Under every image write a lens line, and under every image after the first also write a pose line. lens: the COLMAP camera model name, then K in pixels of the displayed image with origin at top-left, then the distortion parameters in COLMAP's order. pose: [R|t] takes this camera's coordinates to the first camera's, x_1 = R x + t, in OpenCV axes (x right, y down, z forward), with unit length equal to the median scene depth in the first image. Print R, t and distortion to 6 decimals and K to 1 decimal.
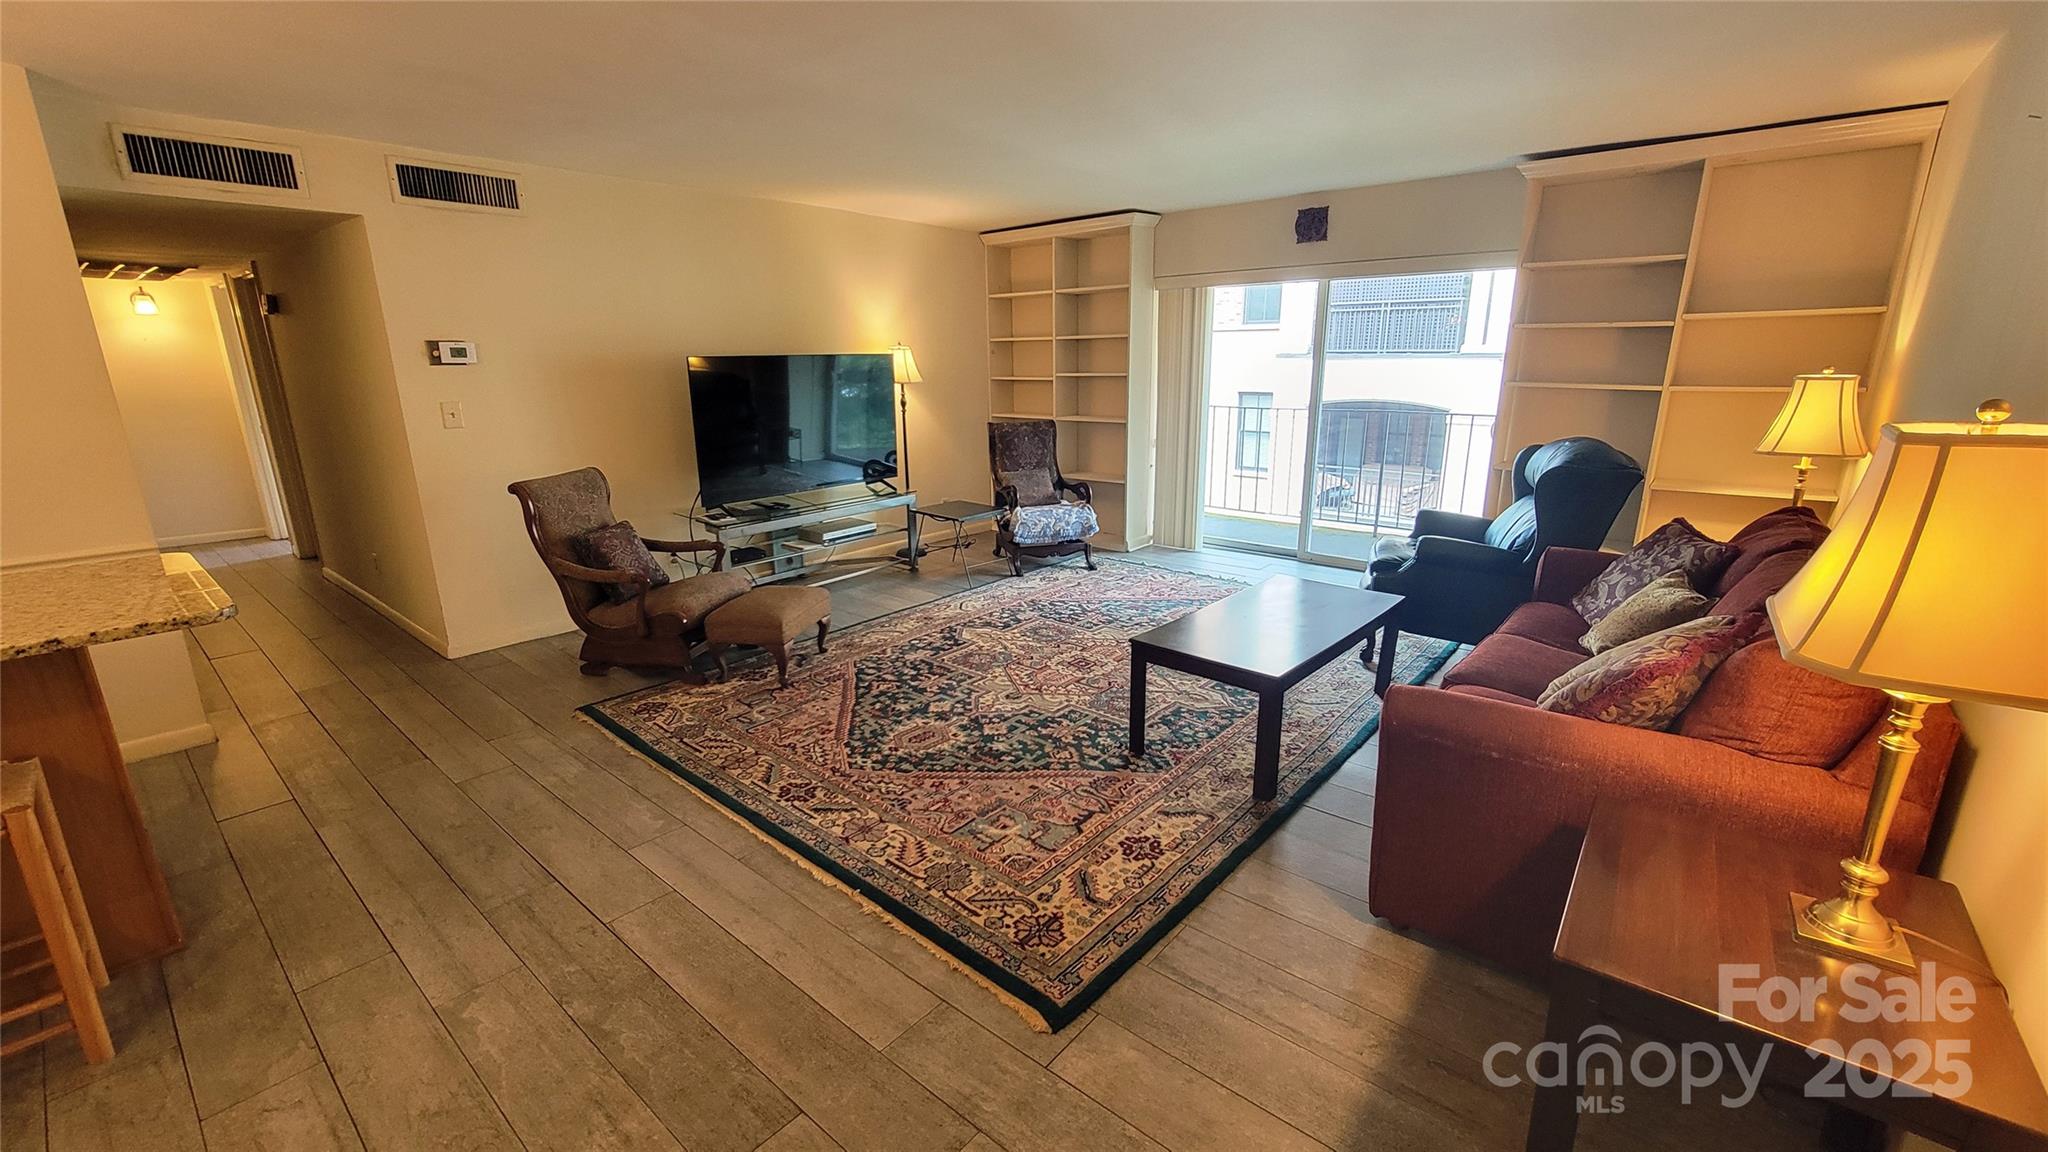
lens RADIAL K [[830.2, 0, 1031.0], [0, 830.2, 575.8], [0, 0, 1]] dist [-0.004838, 0.000708]
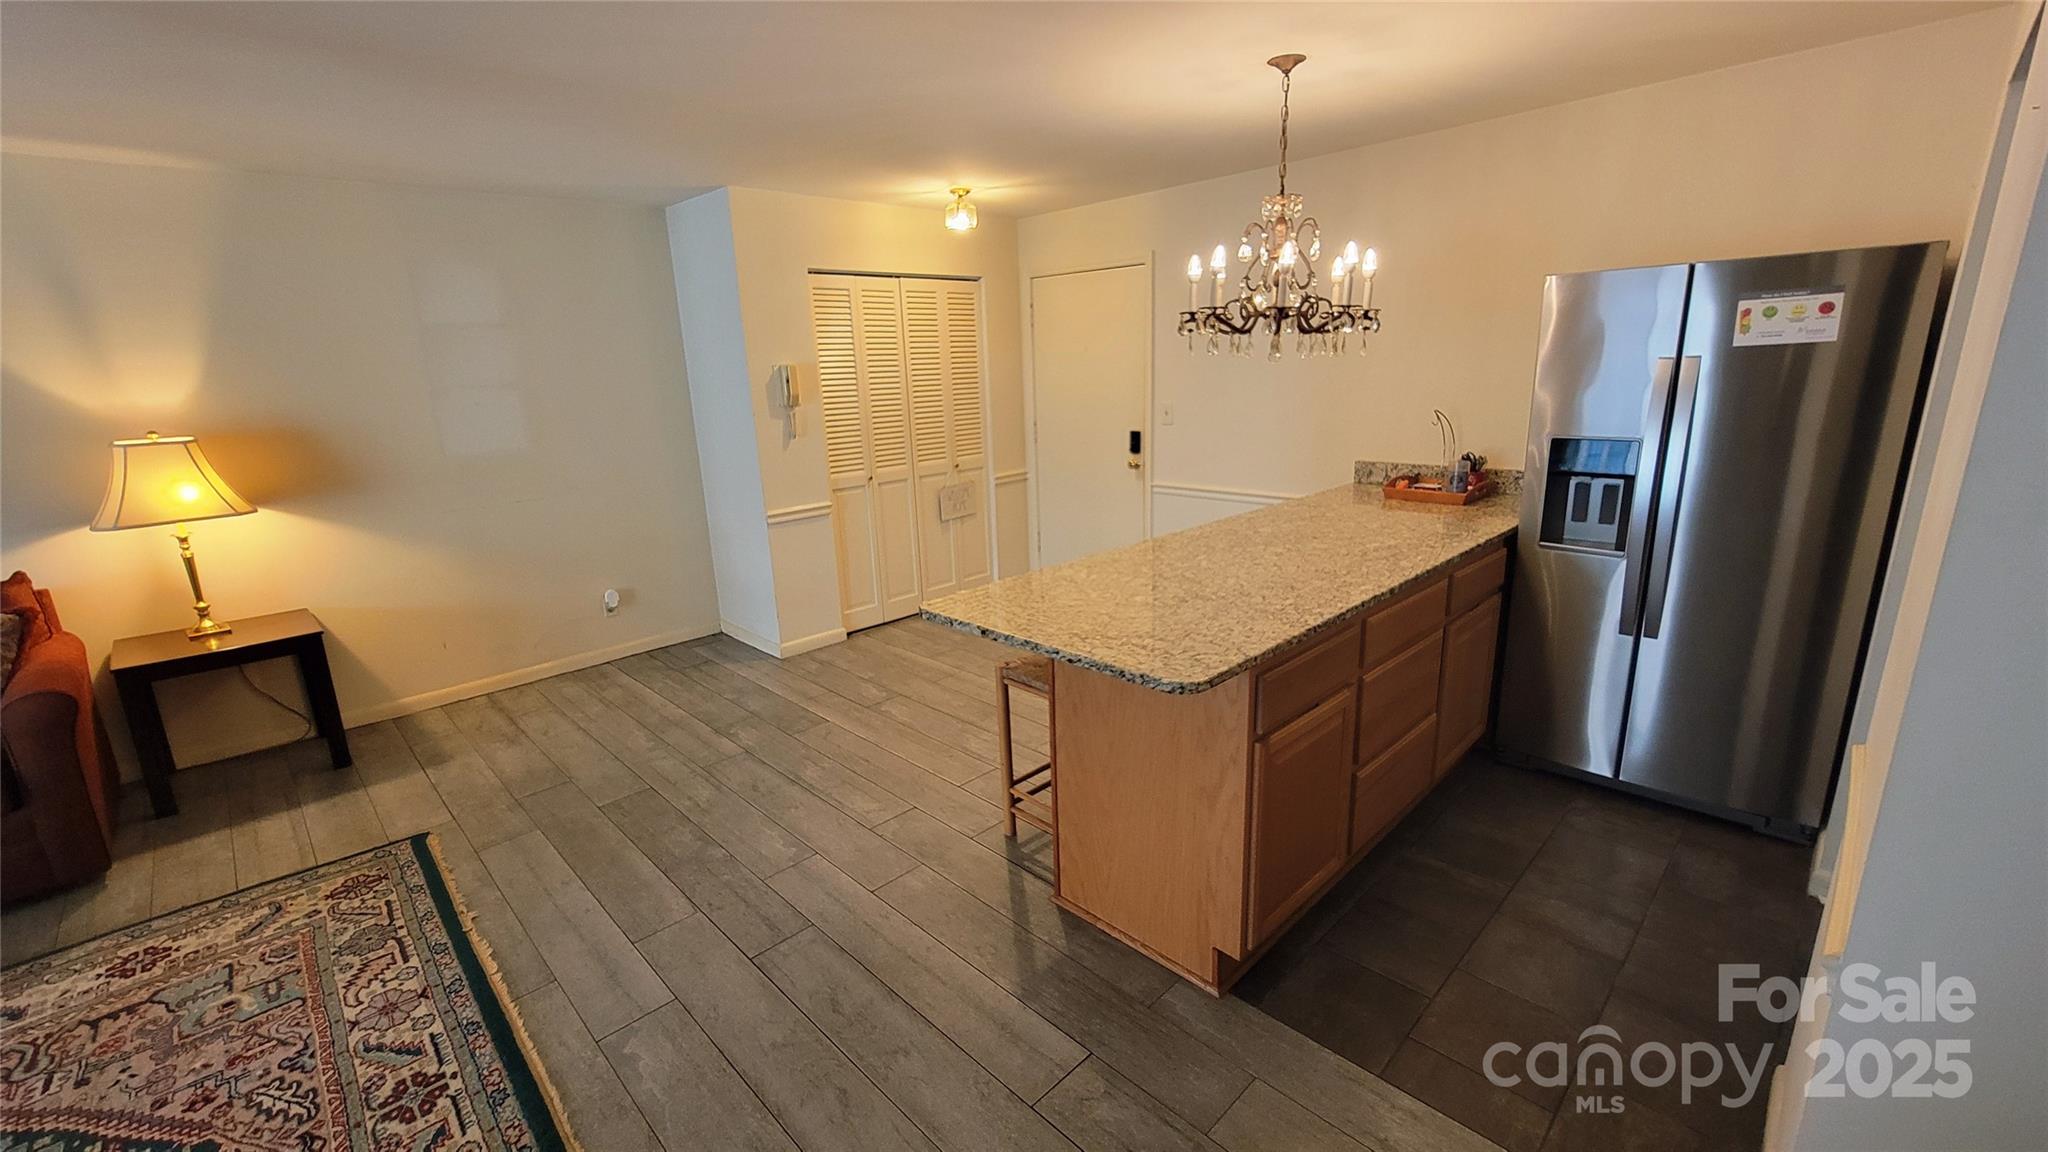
lens RADIAL K [[849.2, 0, 1024.0], [0, 849.2, 576.0], [0, 0, 1]] dist [-0.000282, 0.000640]
pose [[-0.993569, 0.013977, 0.112360, -0.604014], [0.067465, 0.870037, 0.488348, -0.276558], [-0.090932, 0.492788, -0.865385, 0.965849]]
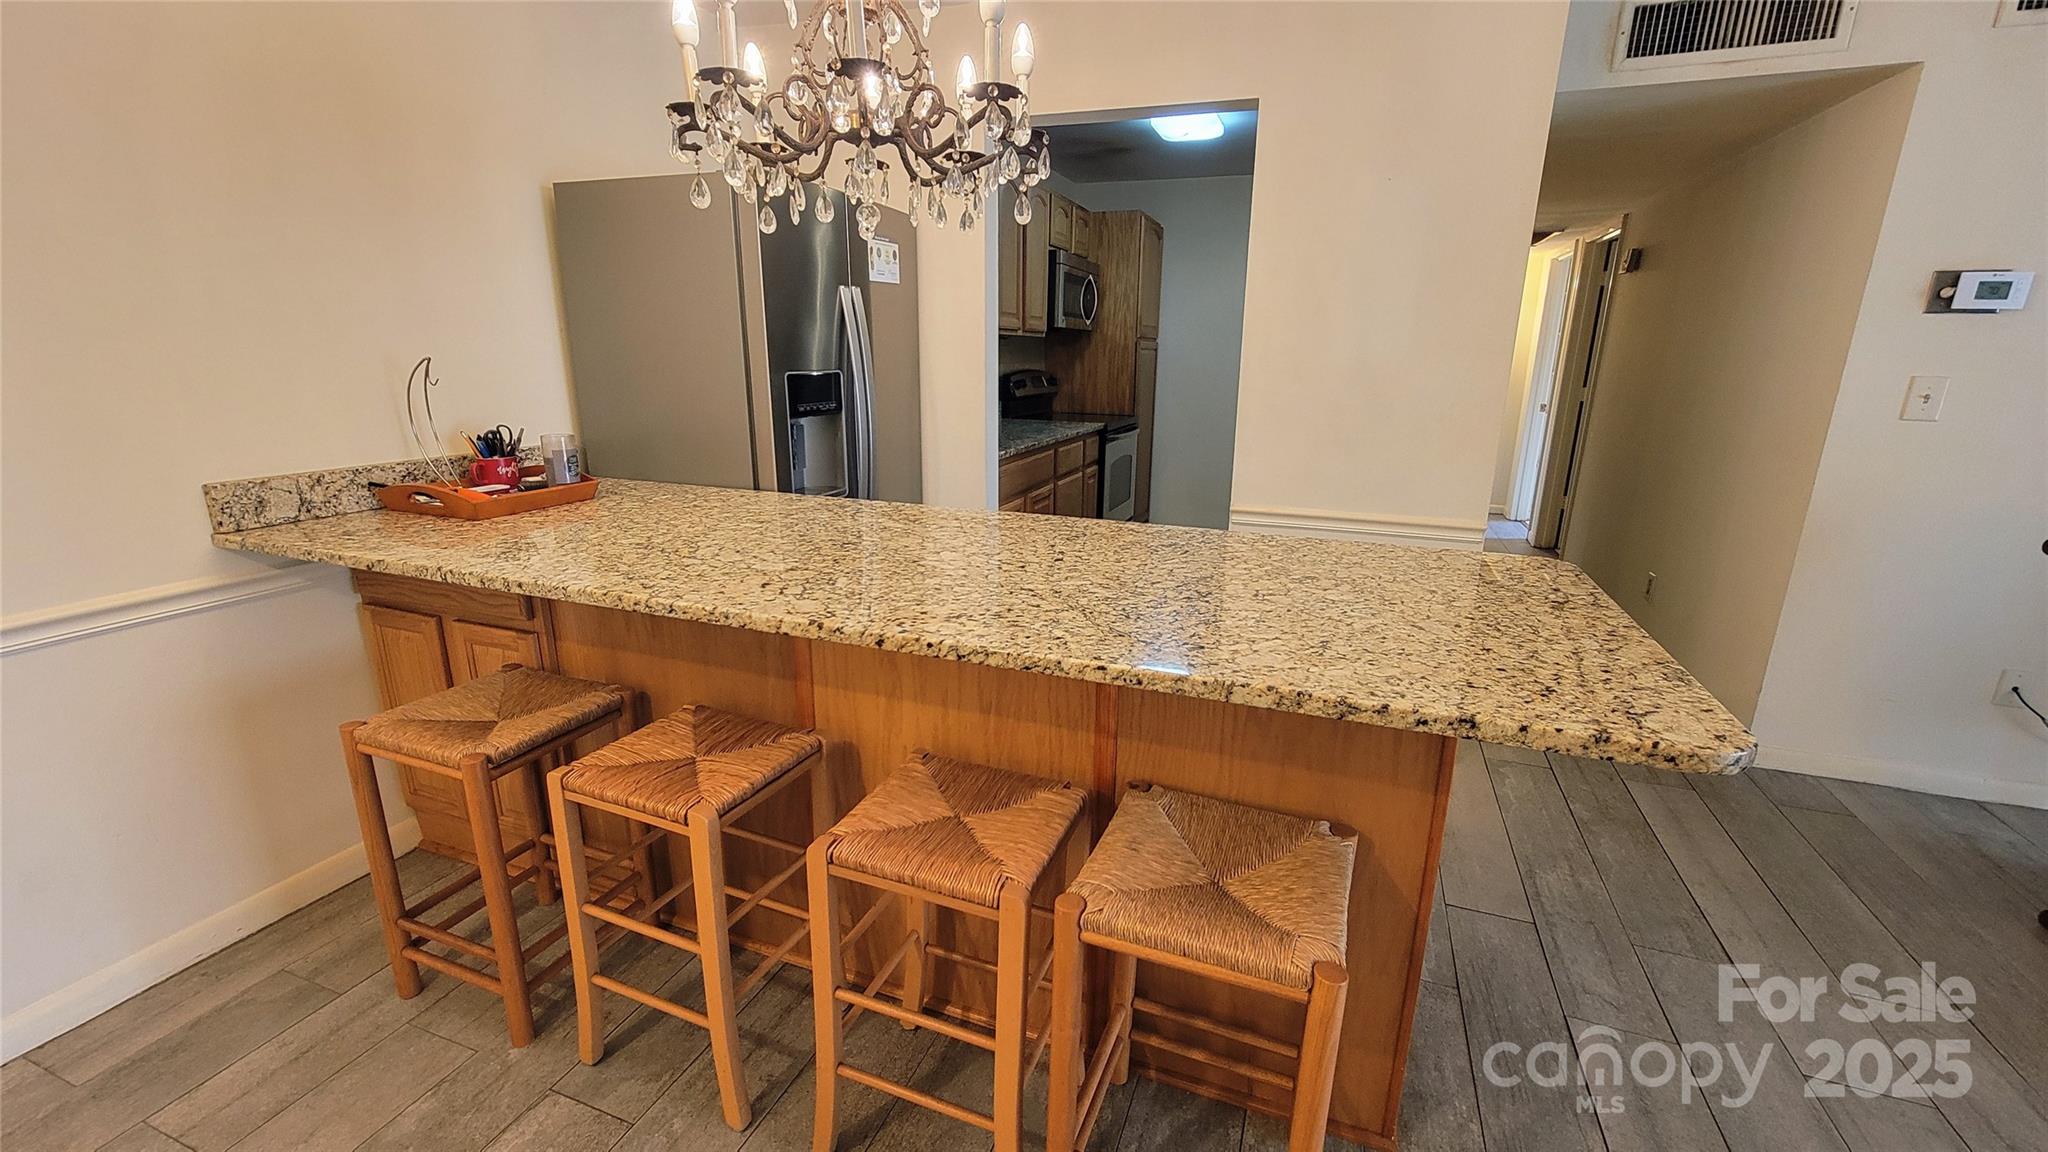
lens RADIAL K [[832.7, 0, 1037.3], [0, 832.7, 577.5], [0, 0, 1]] dist [-0.000885, 0.000648]
pose [[0.335556, 0.258872, -0.905752, -0.344292], [-0.255515, 0.950466, 0.176991, -0.015561], [0.906705, 0.172043, 0.385080, 0.218858]]
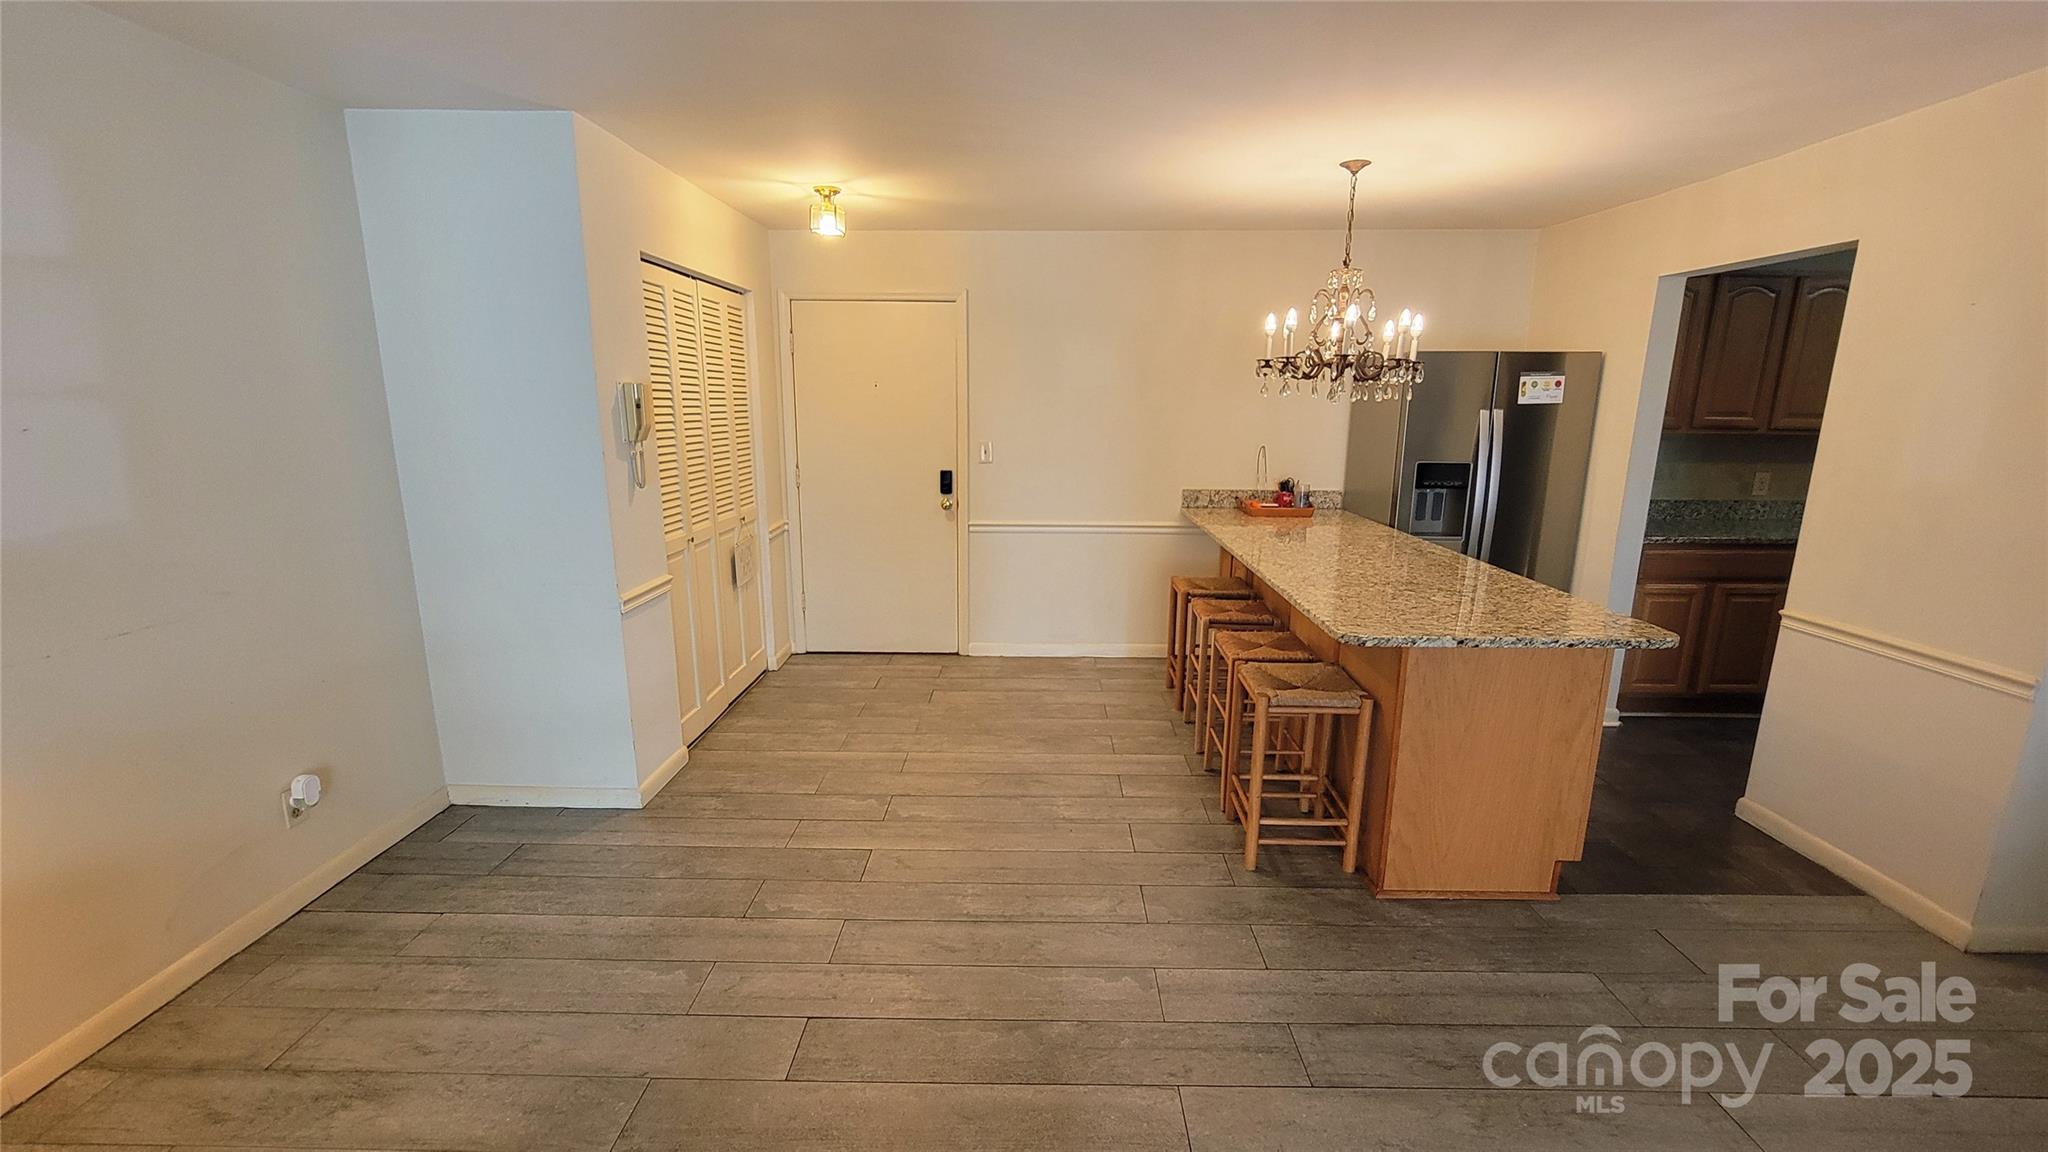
lens RADIAL K [[851.9, 0, 1029.9], [0, 851.9, 577.9], [0, 0, 1]] dist [-0.001852, -0.000236]
pose [[-0.773082, 0.131528, -0.620519, 0.043616], [-0.166920, 0.901600, 0.399067, -0.206739], [0.611949, 0.412089, -0.675057, 0.718561]]
